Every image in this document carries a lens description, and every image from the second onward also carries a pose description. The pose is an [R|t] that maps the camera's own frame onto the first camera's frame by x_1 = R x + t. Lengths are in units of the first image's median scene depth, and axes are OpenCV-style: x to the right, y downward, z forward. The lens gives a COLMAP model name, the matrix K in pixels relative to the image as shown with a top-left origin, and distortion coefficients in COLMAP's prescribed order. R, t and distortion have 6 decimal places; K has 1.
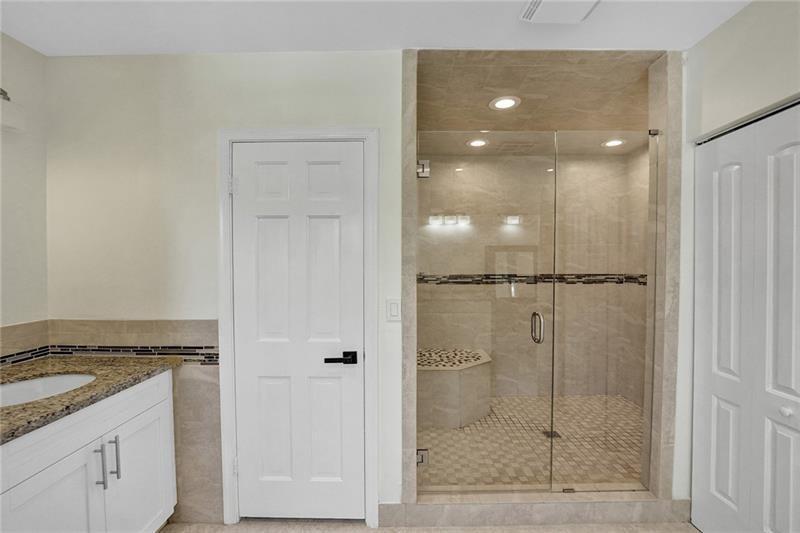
lens RADIAL K [[369.7, 0, 401.2], [0, 369.7, 274.7], [0, 0, 1]] dist [-0.033016, 0.000154]
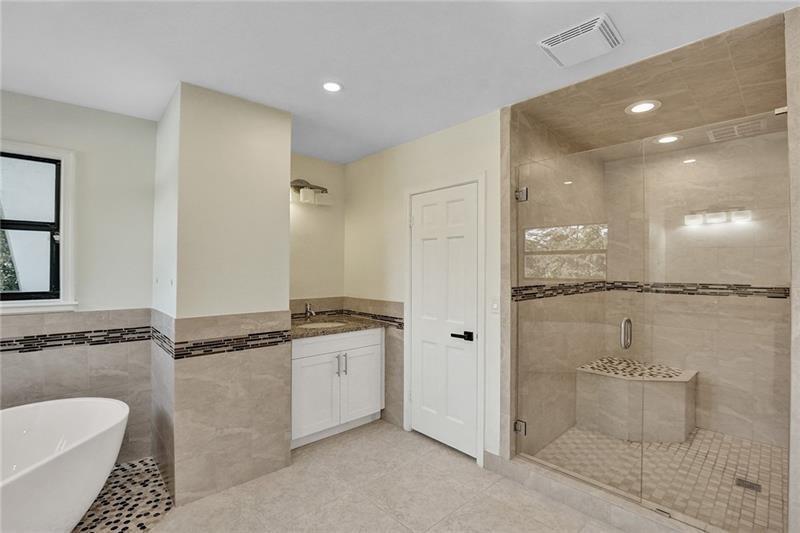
lens RADIAL K [[363.7, 0, 398.1], [0, 363.7, 269.5], [0, 0, 1]] dist [-0.050349, 0.010901]
pose [[0.679379, 0.008965, -0.733733, 0.670844], [-0.029998, 0.999429, -0.015565, 0.000909], [0.733174, 0.032585, 0.679260, -0.137165]]
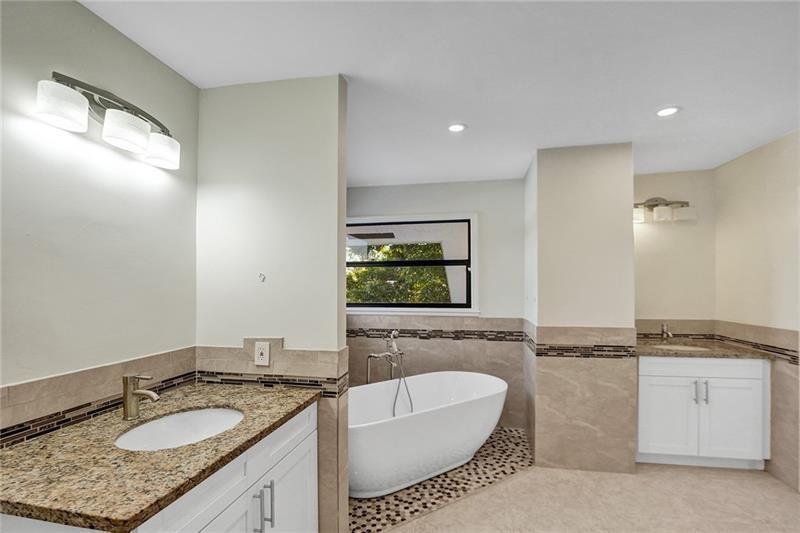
lens RADIAL K [[363.7, 0, 398.1], [0, 363.7, 269.5], [0, 0, 1]] dist [-0.050349, 0.010901]
pose [[-0.215592, -0.037675, -0.975756, 1.008360], [-0.027929, 0.999085, -0.032405, -0.017392], [0.976084, 0.020266, -0.216447, -0.134952]]
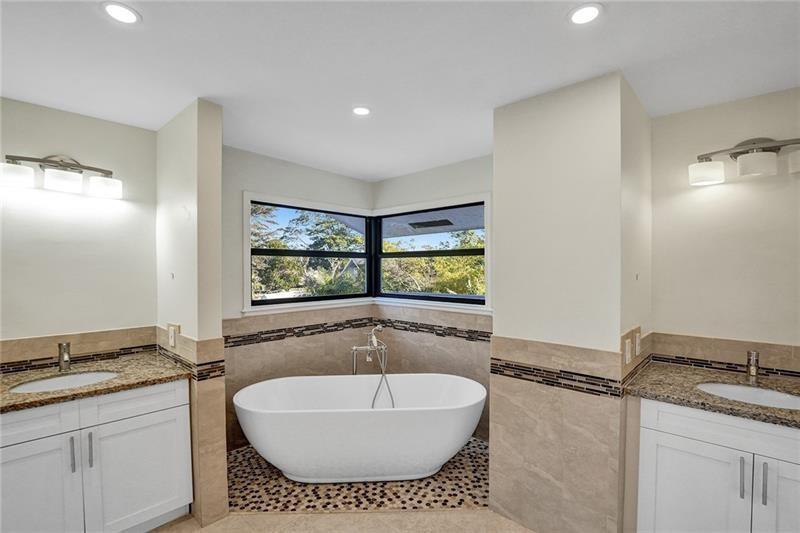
lens RADIAL K [[363.8, 0, 400.8], [0, 363.8, 264.1], [0, 0, 1]] dist [-0.033893, 0.000616]
pose [[-0.683355, -0.003895, -0.730076, 0.497595], [-0.020609, 0.999690, 0.013957, -0.088769], [0.729795, 0.024584, -0.683223, 0.677706]]
